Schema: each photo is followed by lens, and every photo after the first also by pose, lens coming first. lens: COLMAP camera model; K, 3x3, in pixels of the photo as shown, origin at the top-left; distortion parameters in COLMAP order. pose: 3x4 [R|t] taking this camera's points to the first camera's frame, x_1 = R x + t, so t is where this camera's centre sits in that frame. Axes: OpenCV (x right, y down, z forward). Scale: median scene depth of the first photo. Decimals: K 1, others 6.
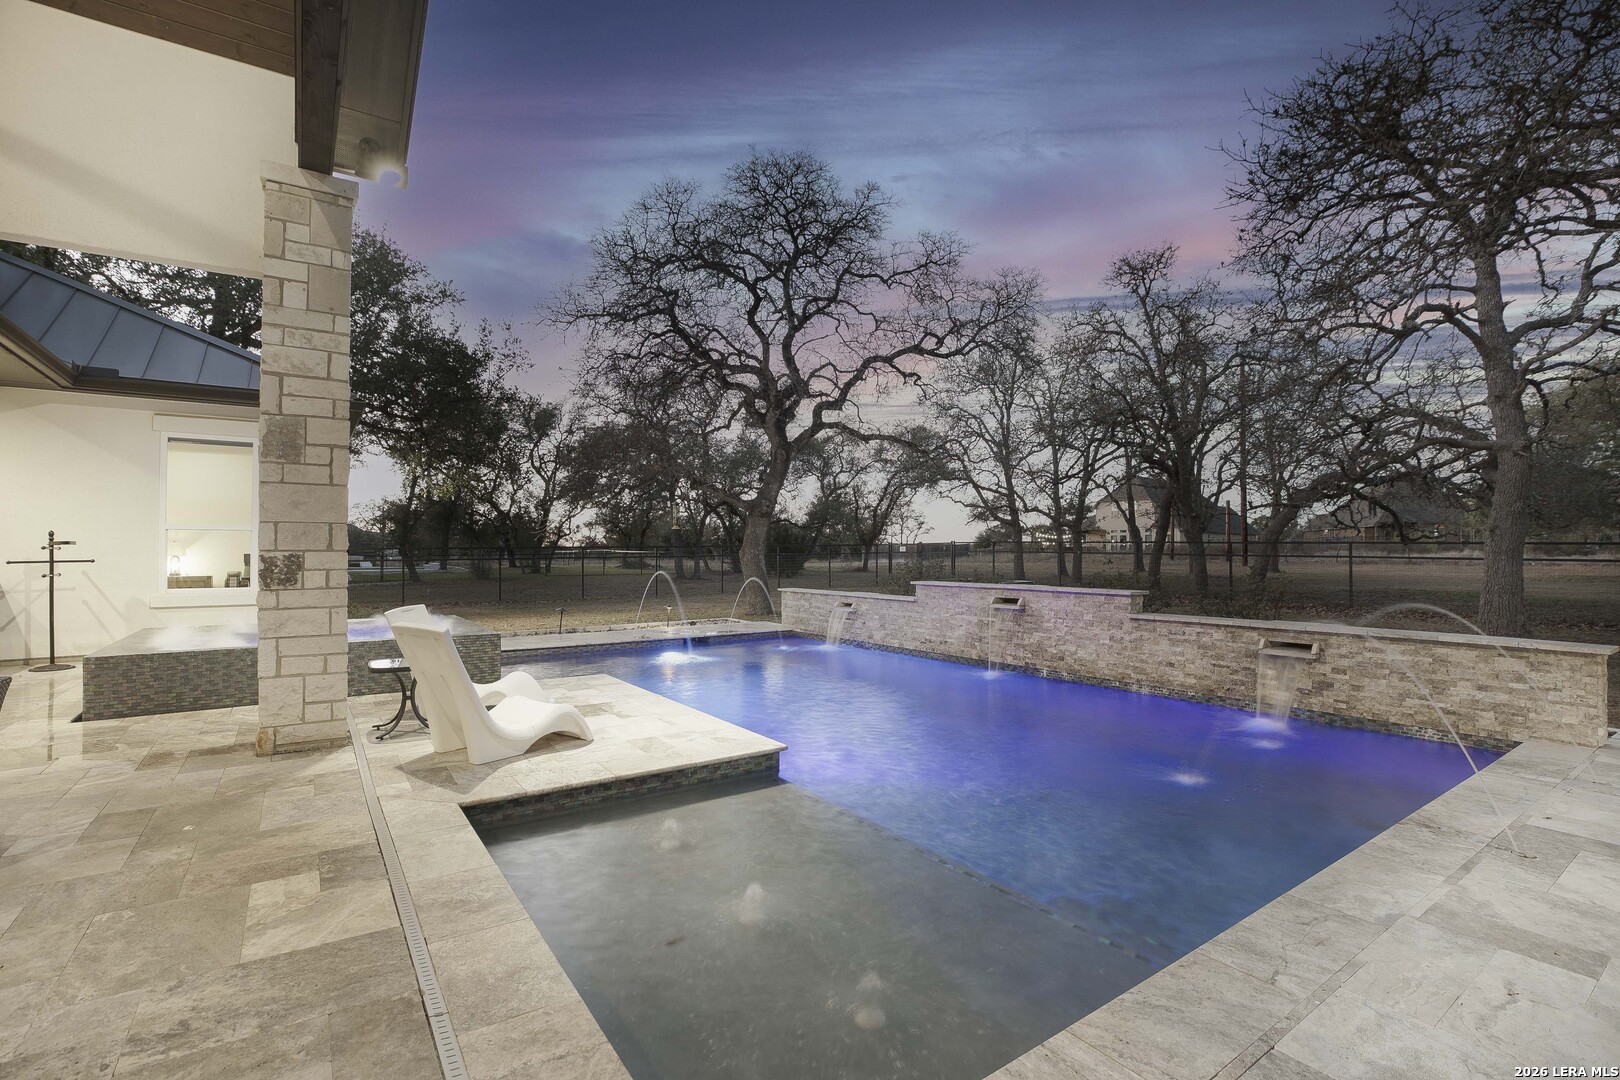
lens RADIAL K [[741.0, 0, 814.3], [0, 741.0, 541.4], [0, 0, 1]] dist [-0.042254, 0.012006]
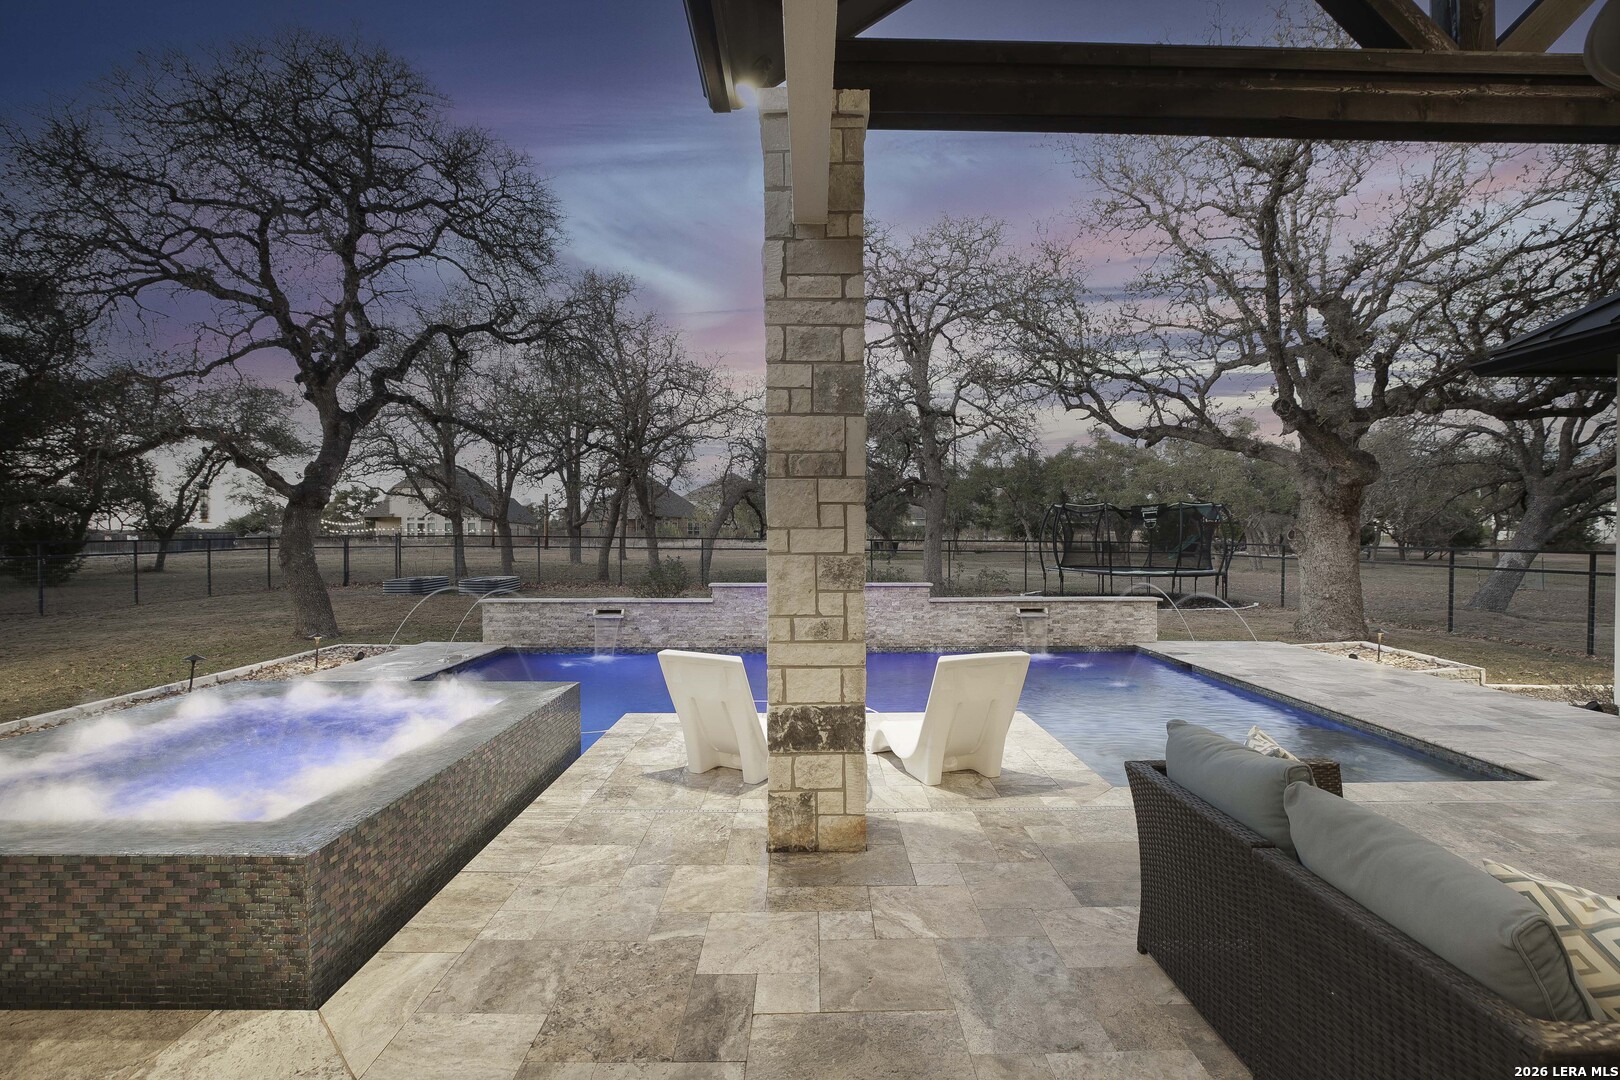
lens RADIAL K [[741.0, 0, 814.3], [0, 741.0, 538.9], [0, 0, 1]] dist [-0.042254, 0.012006]
pose [[0.570239, -0.002365, 0.821476, -0.591774], [-0.009950, 0.999903, 0.009785, -0.020613], [-0.821419, -0.013754, 0.570160, 0.240329]]
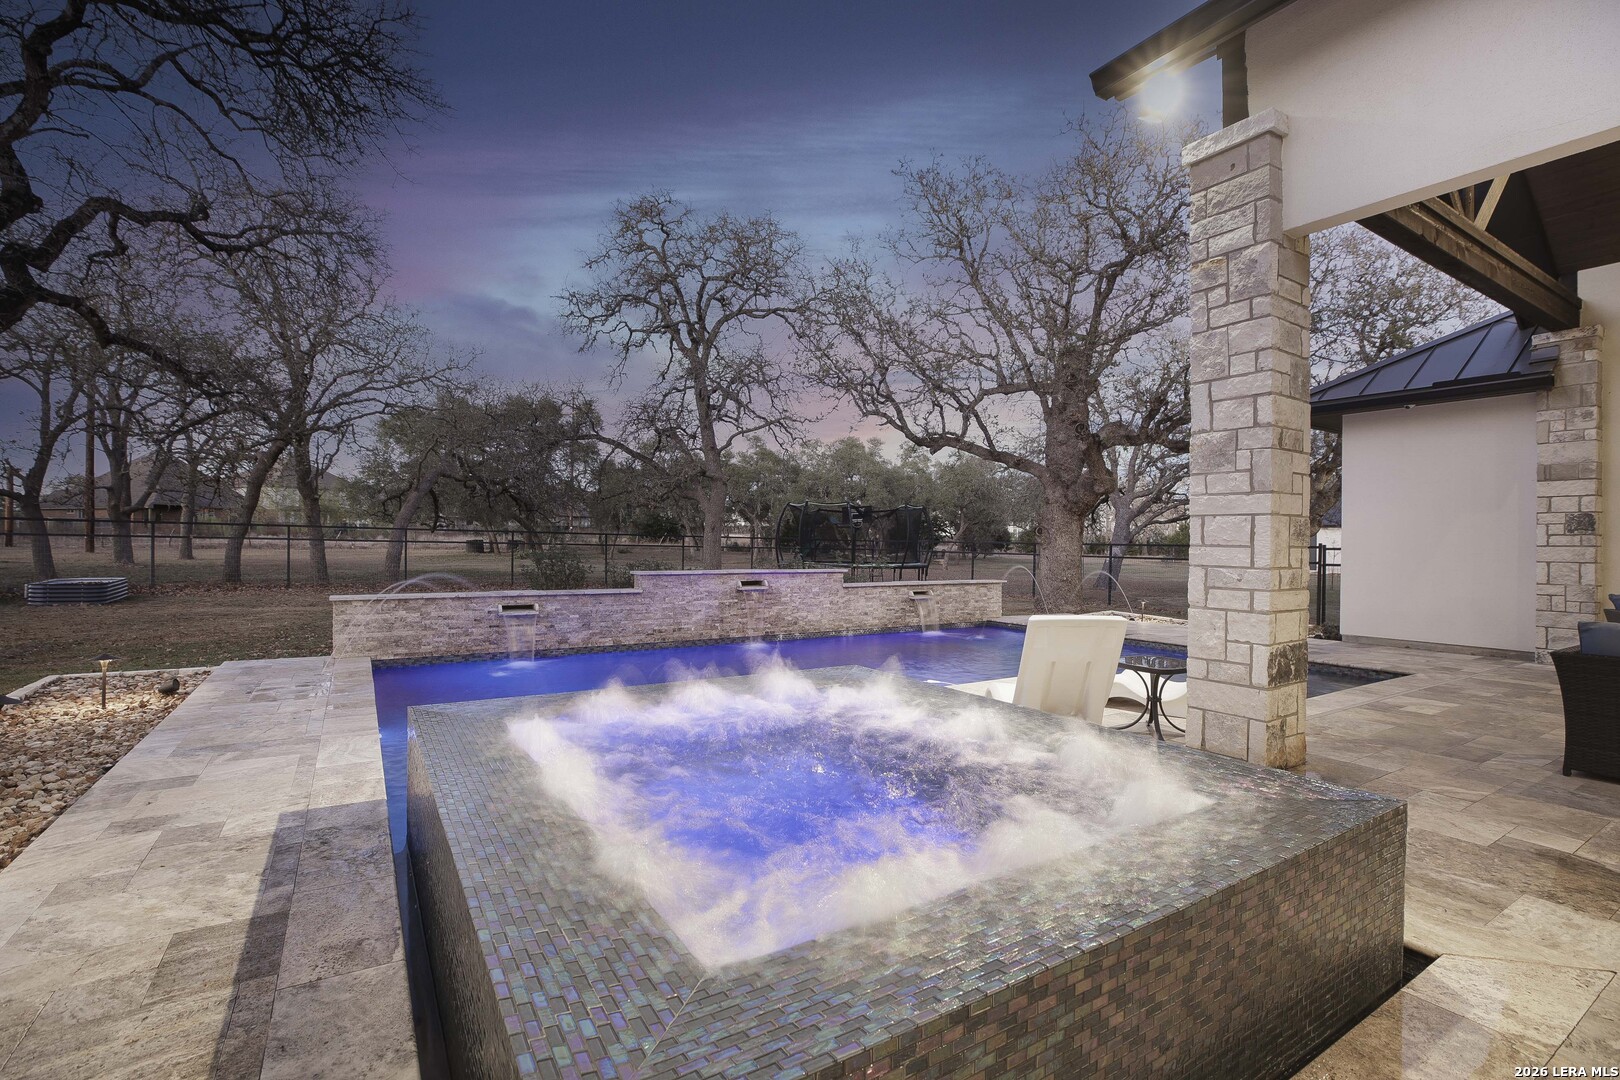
lens RADIAL K [[741.0, 0, 814.1], [0, 741.0, 539.6], [0, 0, 1]] dist [-0.042254, 0.012006]
pose [[0.056494, 0.004188, 0.998394, -0.715477], [-0.024301, 0.999701, -0.002819, 0.009158], [-0.998107, -0.024103, 0.056579, 0.650288]]
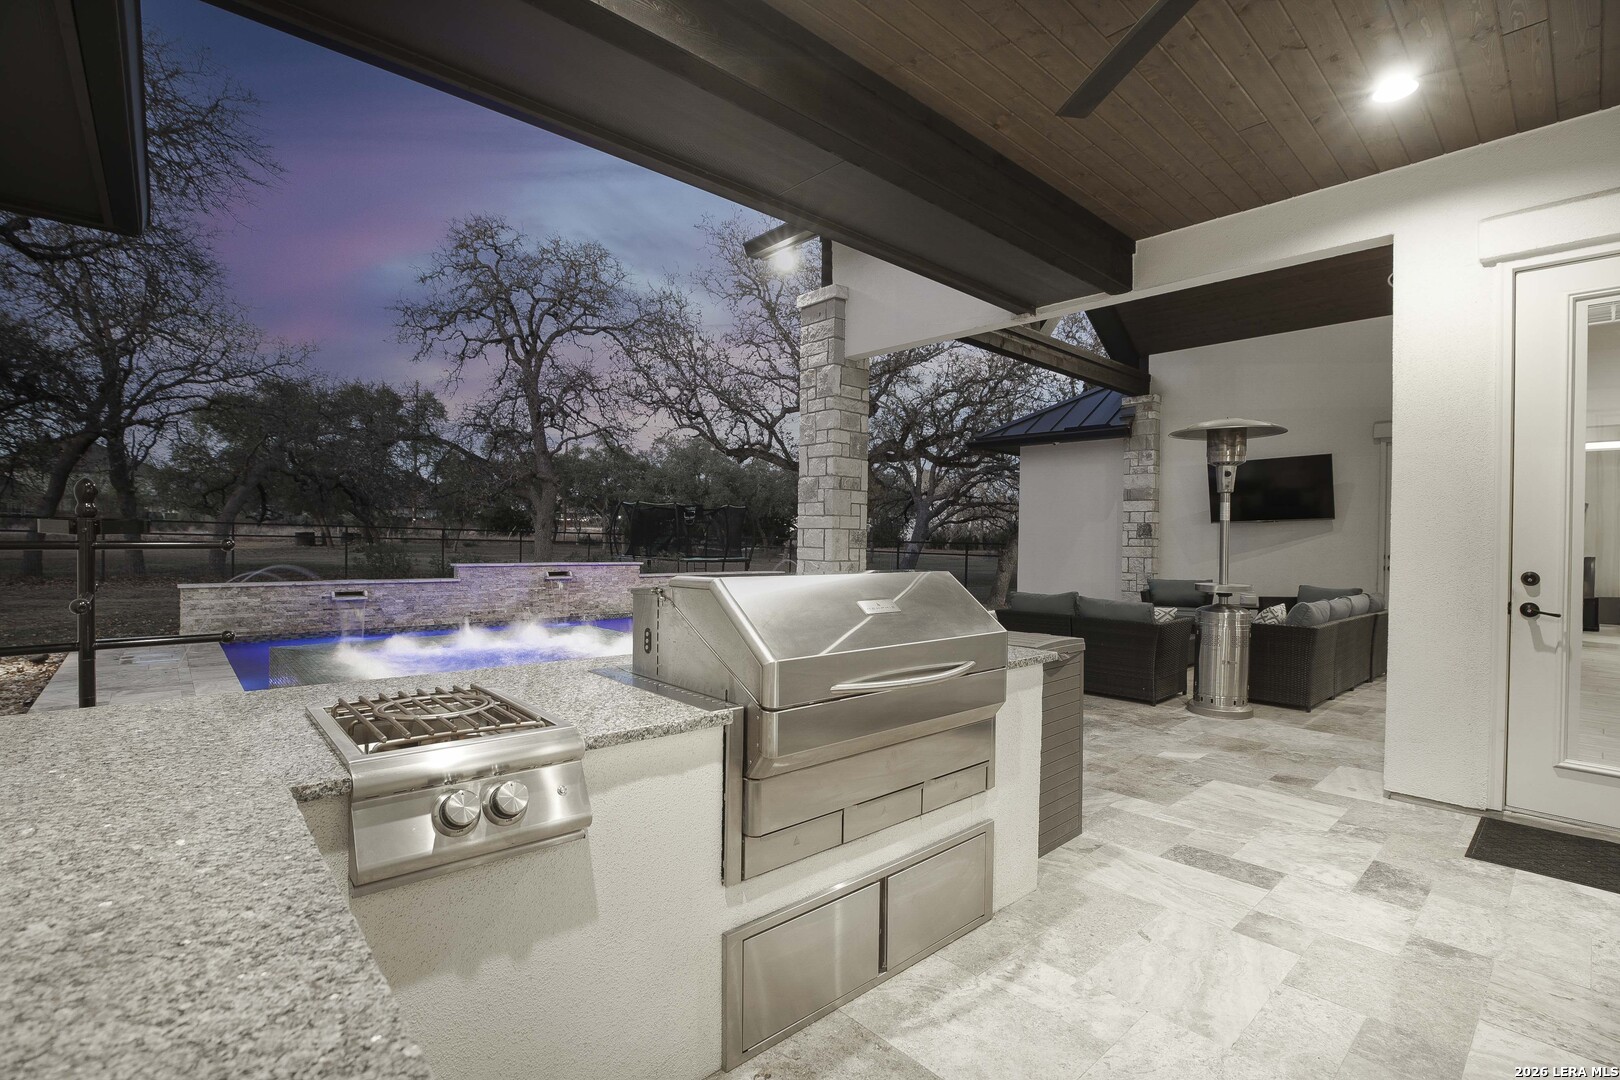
lens RADIAL K [[741.0, 0, 813.0], [0, 741.0, 539.5], [0, 0, 1]] dist [-0.042254, 0.012006]
pose [[-0.121615, -0.003944, 0.992569, -0.951245], [-0.029958, 0.999551, 0.000301, -0.000799], [-0.992125, -0.029699, -0.121679, 0.533404]]
